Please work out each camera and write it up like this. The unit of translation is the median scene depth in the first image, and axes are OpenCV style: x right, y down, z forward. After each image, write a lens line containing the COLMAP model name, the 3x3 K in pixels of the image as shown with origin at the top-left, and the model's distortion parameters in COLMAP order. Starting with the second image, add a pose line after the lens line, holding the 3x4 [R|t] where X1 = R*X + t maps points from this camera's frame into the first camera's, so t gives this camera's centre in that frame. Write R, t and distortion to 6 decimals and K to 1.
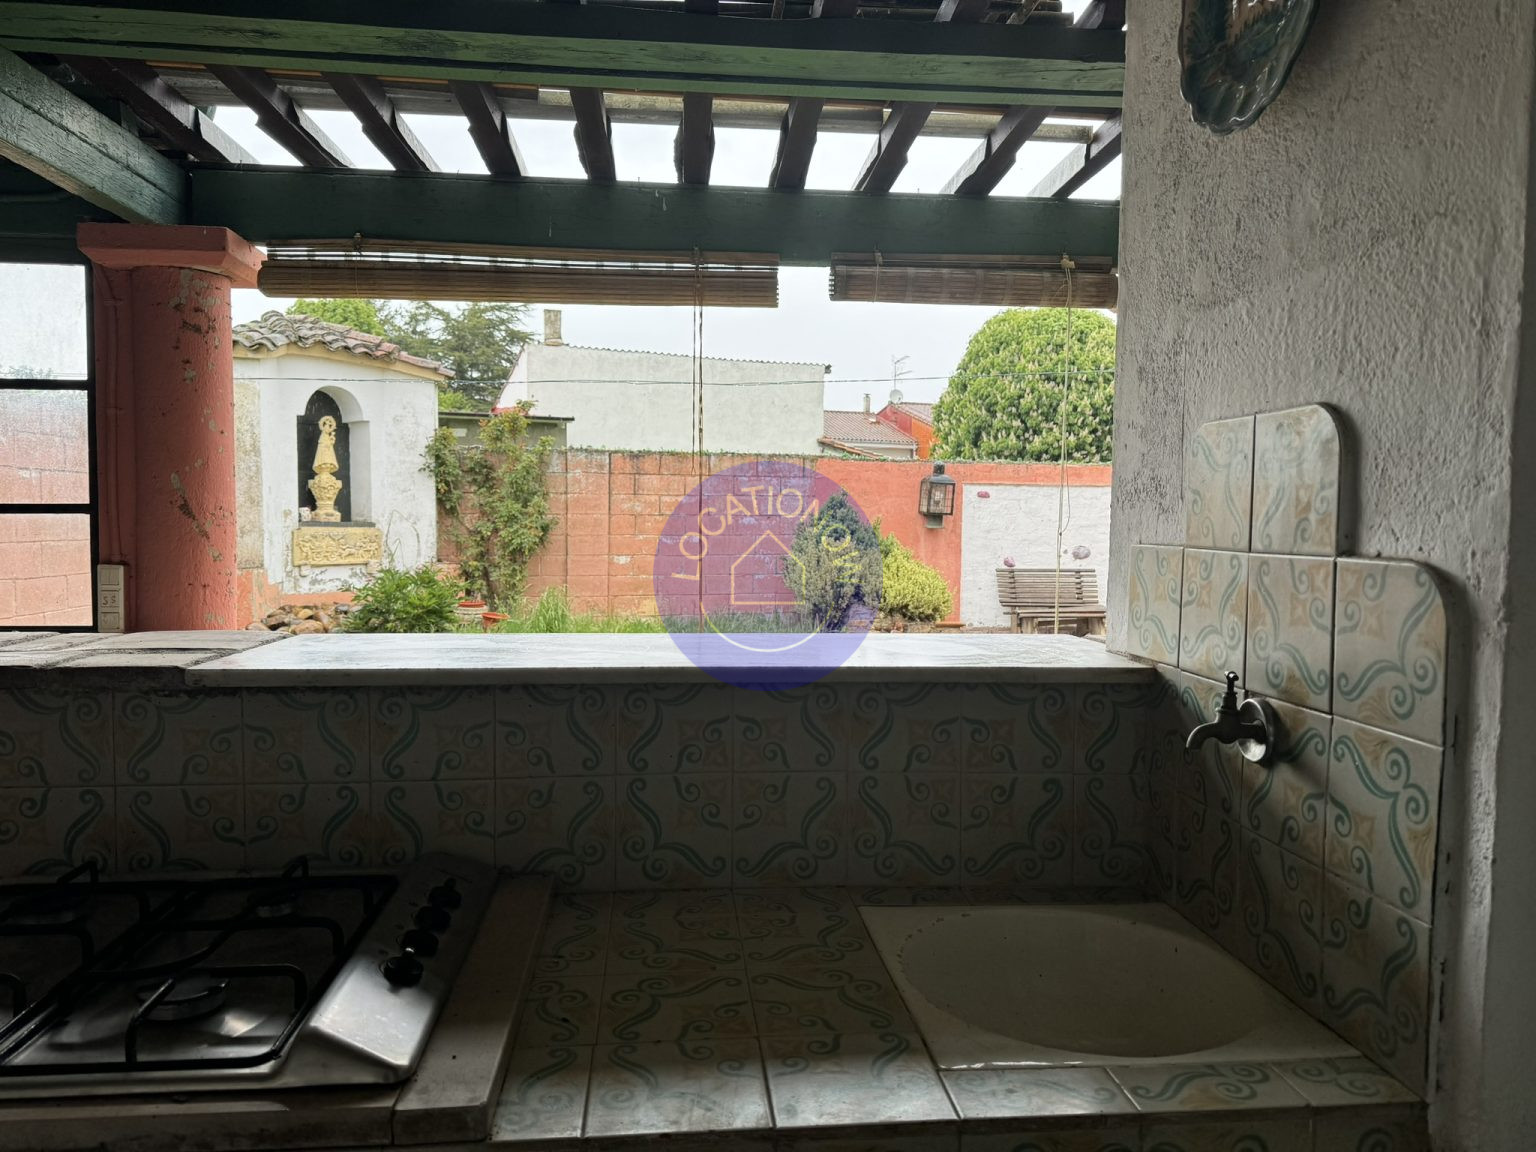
lens RADIAL K [[1084.5, 0, 764.4], [0, 1084.5, 565.8], [0, 0, 1]] dist [0.114122, -0.150737]
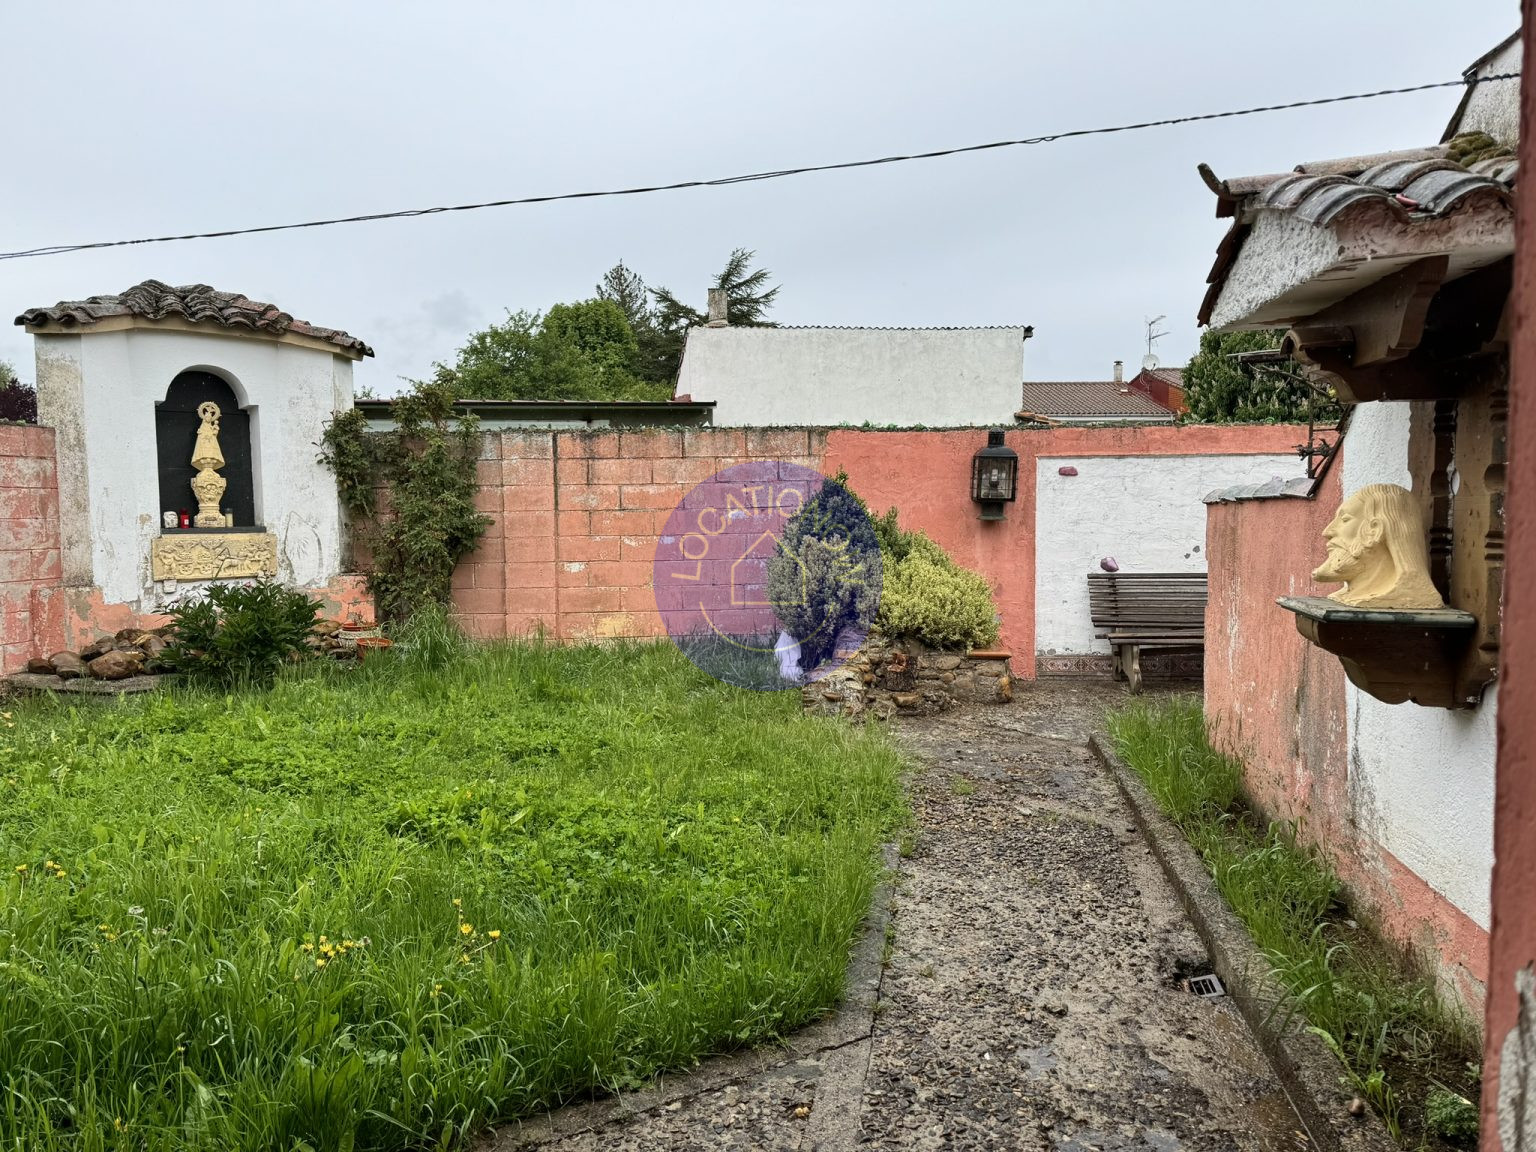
lens RADIAL K [[1084.5, 0, 764.4], [0, 1084.5, 565.8], [0, 0, 1]] dist [0.114122, -0.150737]
pose [[0.966015, -0.008079, -0.258358, 0.212022], [0.010721, 0.999904, 0.008818, -0.012445], [0.258262, -0.011289, 0.966009, 0.270652]]
